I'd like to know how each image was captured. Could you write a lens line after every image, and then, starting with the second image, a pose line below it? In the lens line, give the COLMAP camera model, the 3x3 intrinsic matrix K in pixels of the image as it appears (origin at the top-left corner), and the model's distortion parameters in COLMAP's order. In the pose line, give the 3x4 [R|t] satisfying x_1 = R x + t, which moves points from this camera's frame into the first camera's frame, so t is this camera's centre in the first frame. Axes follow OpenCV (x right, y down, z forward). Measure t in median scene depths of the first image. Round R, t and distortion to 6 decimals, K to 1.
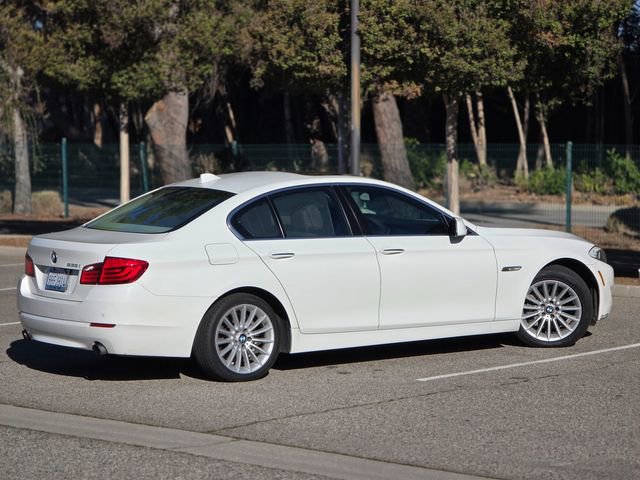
lens RADIAL K [[2118.0, 0, 318.4], [0, 2118.0, 238.8], [0, 0, 1]] dist [0.279722, 0.000000]
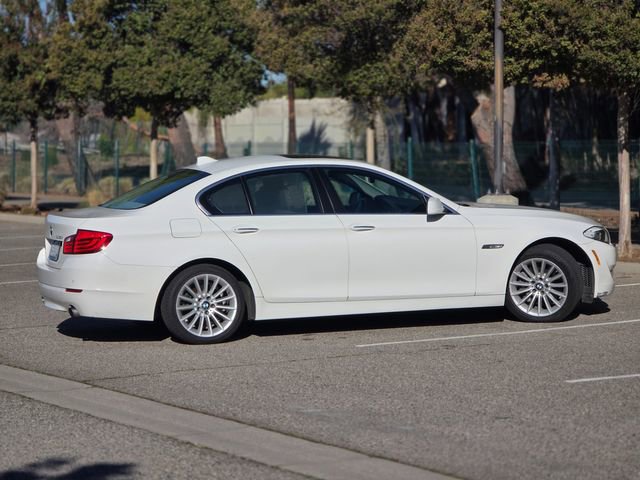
lens RADIAL K [[2118.0, 0, 323.3], [0, 2118.0, 235.2], [0, 0, 1]] dist [0.279722, 0.000000]
pose [[0.963105, 0.007089, -0.269034, 0.288884], [-0.008598, 0.999953, -0.004429, 0.013679], [0.268990, 0.006579, 0.963120, -0.039431]]
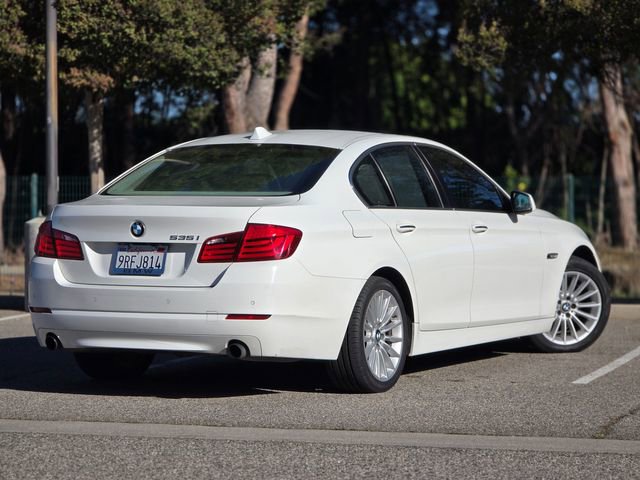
lens RADIAL K [[2118.0, 0, 317.1], [0, 2118.0, 242.0], [0, 0, 1]] dist [0.279722, 0.000000]
pose [[0.880968, 0.001823, 0.473172, -0.376229], [0.019601, 0.998994, -0.040343, 0.039648], [-0.472769, 0.044816, 0.880046, 0.307255]]
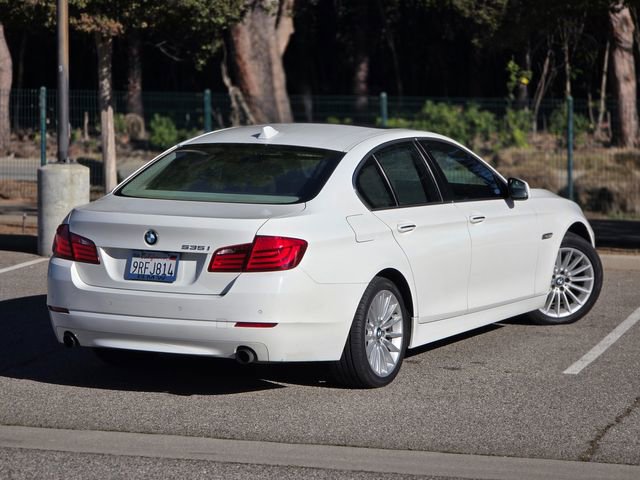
lens RADIAL K [[2118.0, 0, 317.4], [0, 2118.0, 238.0], [0, 0, 1]] dist [0.279722, 0.000000]
pose [[0.881590, -0.025515, 0.471326, -0.392051], [0.013542, 0.999494, 0.028776, -0.011076], [-0.471822, -0.018986, 0.881490, 0.277356]]
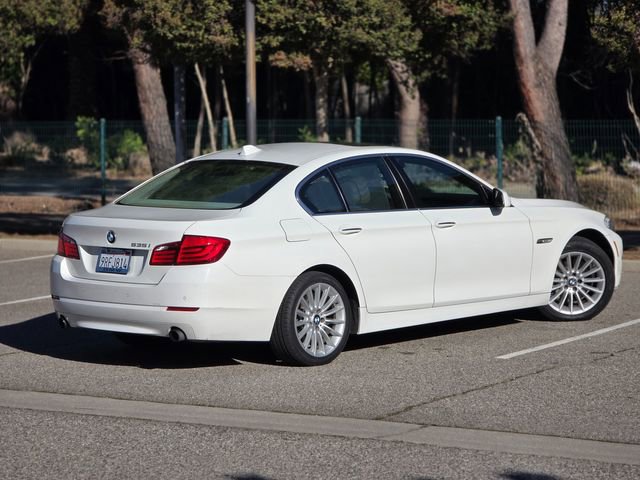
lens RADIAL K [[2118.0, 0, 317.7], [0, 2118.0, 239.8], [0, 0, 1]] dist [0.279722, 0.000000]
pose [[0.976540, -0.019429, 0.214456, -0.213975], [0.017571, 0.999790, 0.010565, 0.001590], [-0.214616, -0.006549, 0.976677, 0.074846]]
